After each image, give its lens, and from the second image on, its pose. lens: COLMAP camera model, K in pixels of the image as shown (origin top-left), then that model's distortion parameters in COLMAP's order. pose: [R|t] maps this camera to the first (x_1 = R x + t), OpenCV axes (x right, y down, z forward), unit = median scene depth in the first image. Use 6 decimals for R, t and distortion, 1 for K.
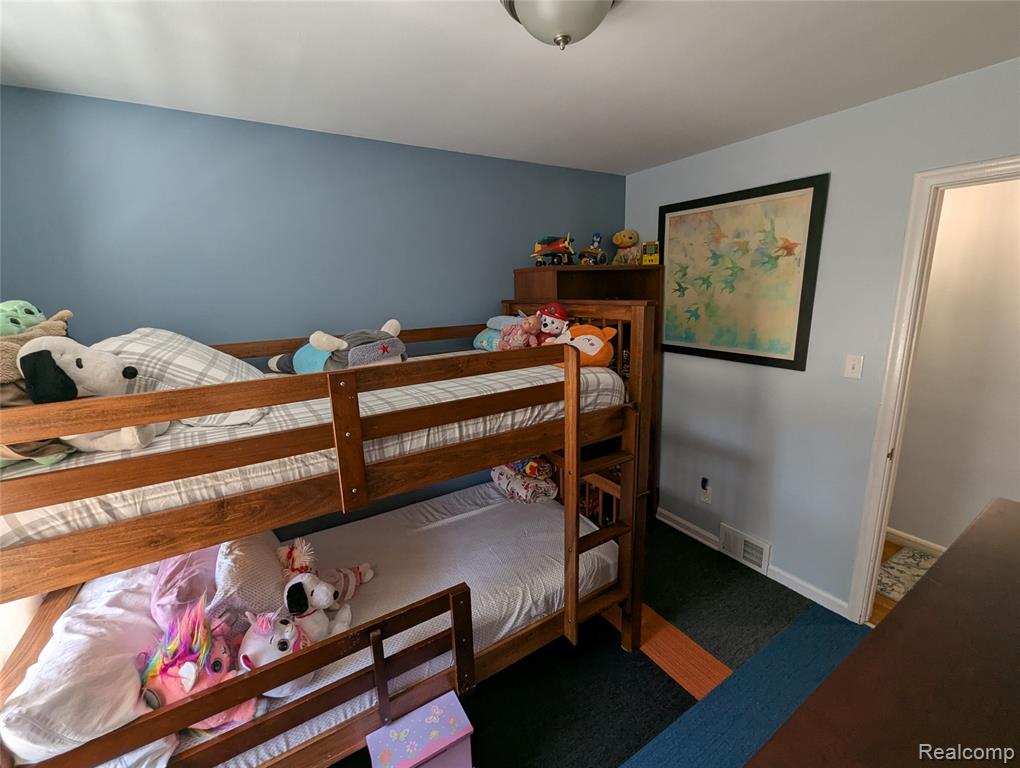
lens RADIAL K [[425.6, 0, 508.2], [0, 425.6, 379.9], [0, 0, 1]] dist [-0.004079, -0.000854]
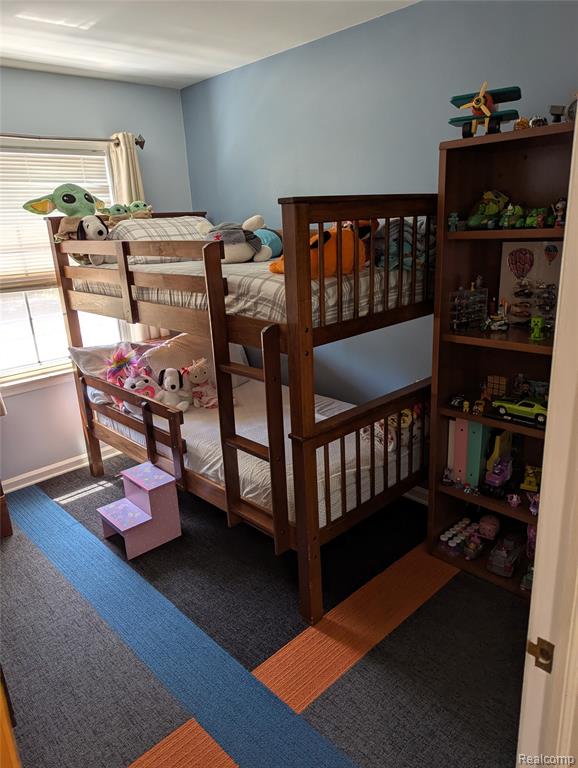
lens RADIAL K [[544.4, 0, 289.1], [0, 544.4, 384.5], [0, 0, 1]] dist [0.001739, 0.000836]
pose [[0.212852, 0.321394, -0.922713, 1.404738], [-0.162913, 0.942808, 0.290813, -0.155952], [0.963407, 0.088422, 0.253038, 0.788013]]
